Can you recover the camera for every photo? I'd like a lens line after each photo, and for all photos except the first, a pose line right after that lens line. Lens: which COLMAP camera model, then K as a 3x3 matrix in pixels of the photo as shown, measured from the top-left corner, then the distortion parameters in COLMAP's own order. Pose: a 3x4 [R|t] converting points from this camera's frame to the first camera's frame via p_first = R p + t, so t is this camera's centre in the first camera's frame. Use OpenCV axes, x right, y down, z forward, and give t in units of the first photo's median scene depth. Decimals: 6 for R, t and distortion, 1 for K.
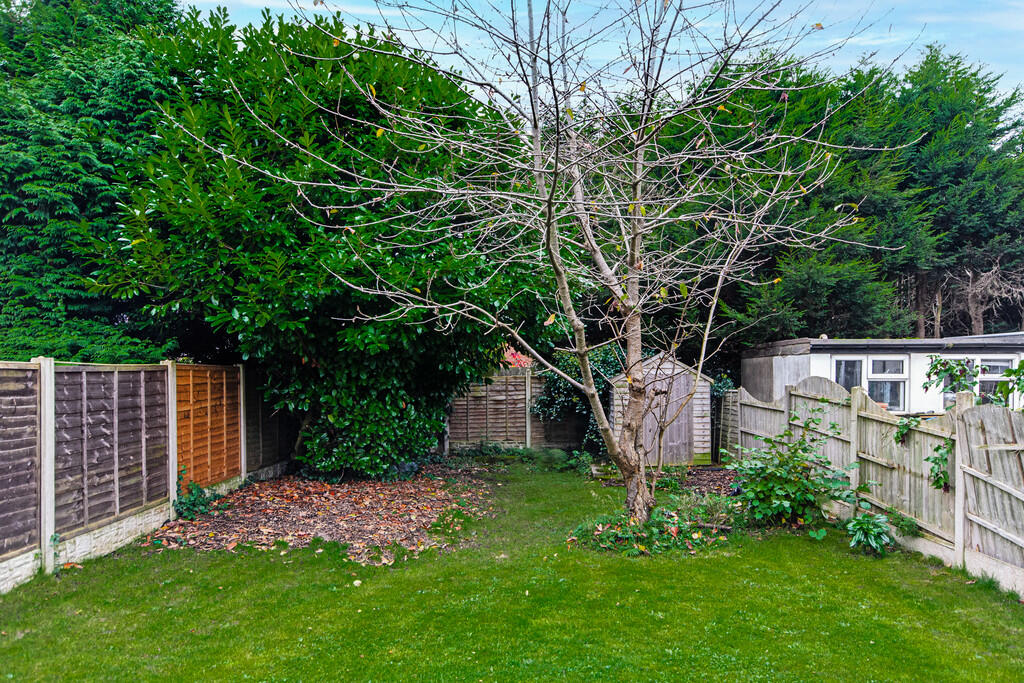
lens RADIAL K [[629.0, 0, 510.6], [0, 629.0, 379.5], [0, 0, 1]] dist [-0.002462, -0.000649]
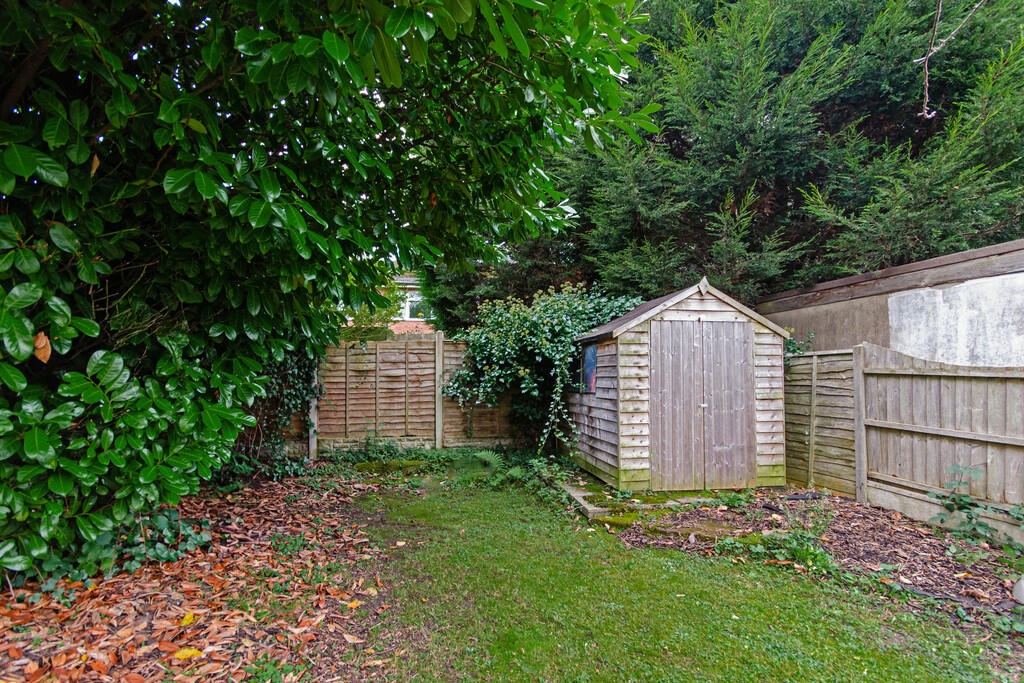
lens RADIAL K [[455.5, 0, 476.3], [0, 455.5, 375.9], [0, 0, 1]] dist [0.001869, 0.000223]
pose [[0.985252, 0.010972, 0.170758, -0.031993], [-0.010512, 0.999938, -0.003601, 0.067389], [-0.170787, 0.001753, 0.985306, 1.018624]]
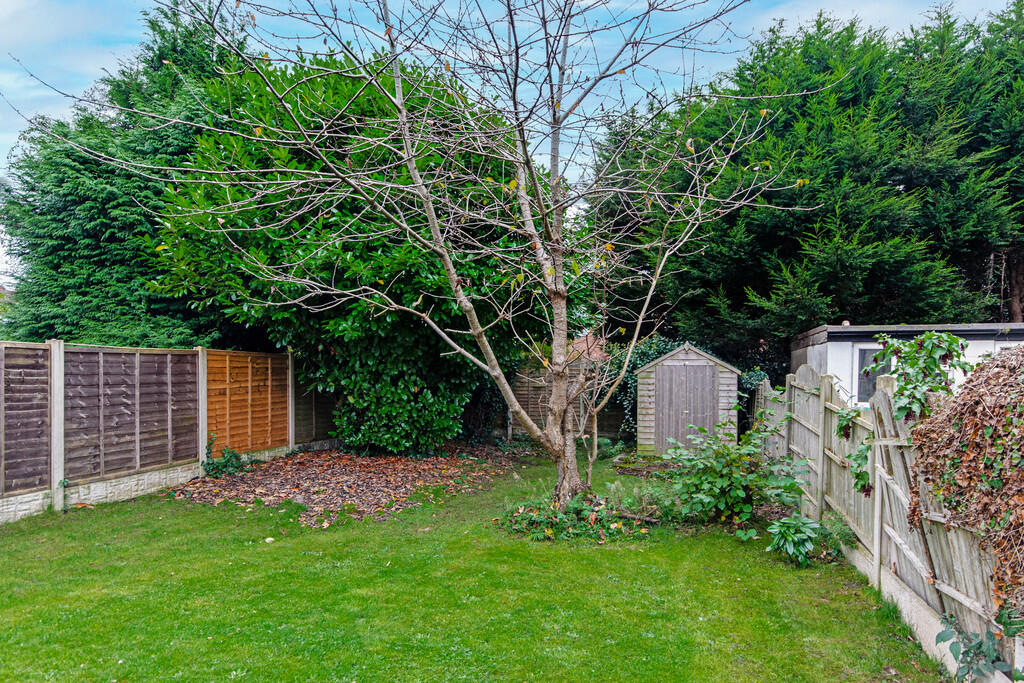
lens RADIAL K [[556.0, 0, 515.0], [0, 556.0, 380.4], [0, 0, 1]] dist [-0.001327, -0.000931]
pose [[0.962312, 0.014080, -0.271583, 0.346266], [-0.012860, 0.999898, 0.006272, 0.021200], [0.271643, -0.002543, 0.962395, 0.130041]]
